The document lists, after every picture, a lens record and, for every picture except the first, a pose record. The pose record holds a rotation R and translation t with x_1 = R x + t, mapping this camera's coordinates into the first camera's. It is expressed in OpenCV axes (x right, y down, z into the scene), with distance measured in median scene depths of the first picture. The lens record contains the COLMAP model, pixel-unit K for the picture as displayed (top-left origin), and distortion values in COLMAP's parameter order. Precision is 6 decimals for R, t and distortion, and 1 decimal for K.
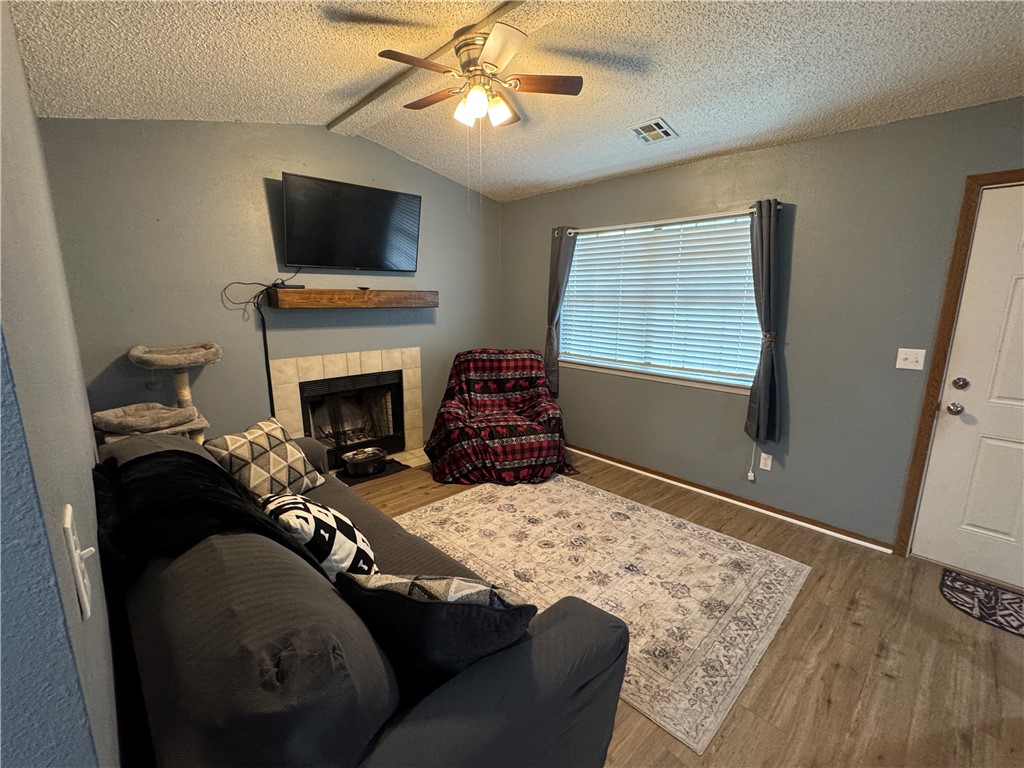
lens RADIAL K [[446.8, 0, 511.0], [0, 446.8, 384.5], [0, 0, 1]] dist [-0.001098, 0.000203]
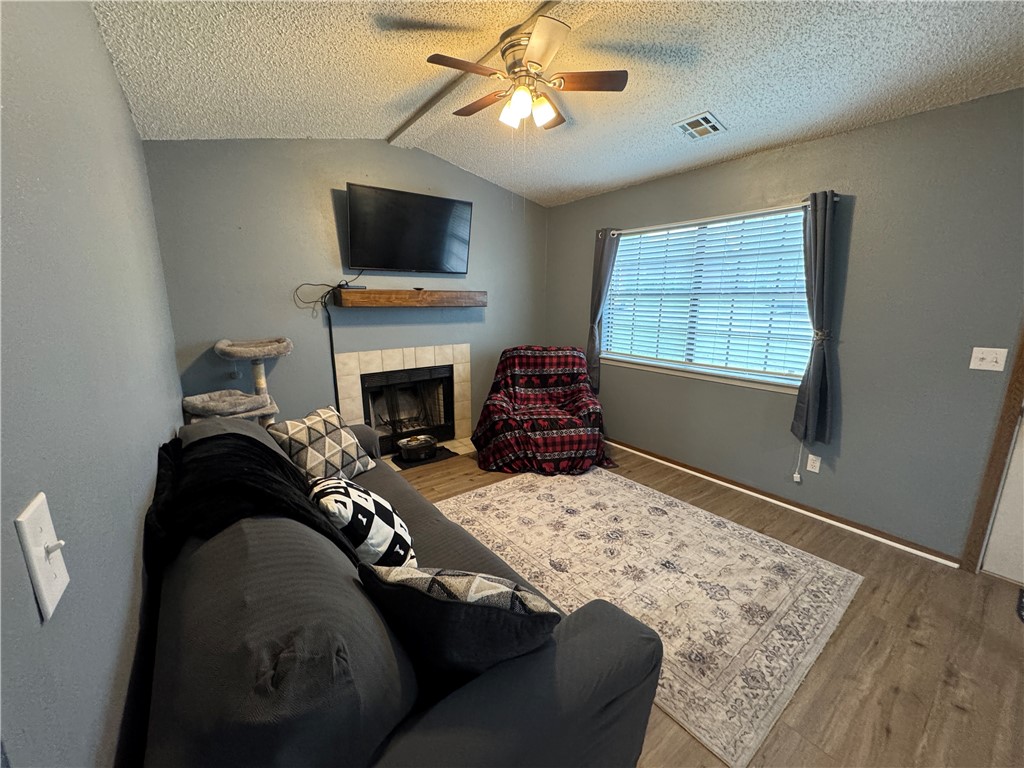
lens RADIAL K [[406.1, 0, 512.0], [0, 406.1, 384.0], [0, 0, 1]] dist [-0.000880, -0.000217]
pose [[0.993454, 0.018900, -0.112657, 0.015454], [-0.017903, 0.999791, 0.009849, 0.003077], [0.112819, -0.007768, 0.993585, 0.053565]]
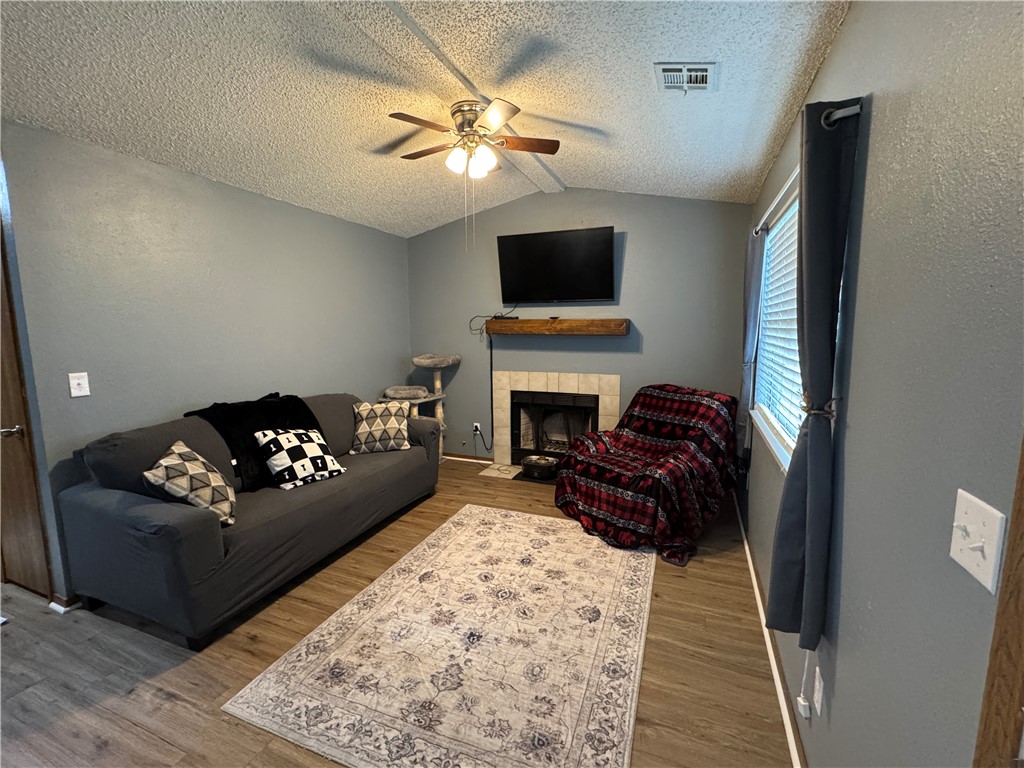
lens RADIAL K [[446.8, 0, 511.0], [0, 446.8, 384.5], [0, 0, 1]] dist [-0.001098, 0.000203]
pose [[0.413165, 0.110586, -0.903917, 0.884304], [-0.171933, 0.984220, 0.041822, -0.096023], [0.894278, 0.138134, 0.425659, 0.553283]]
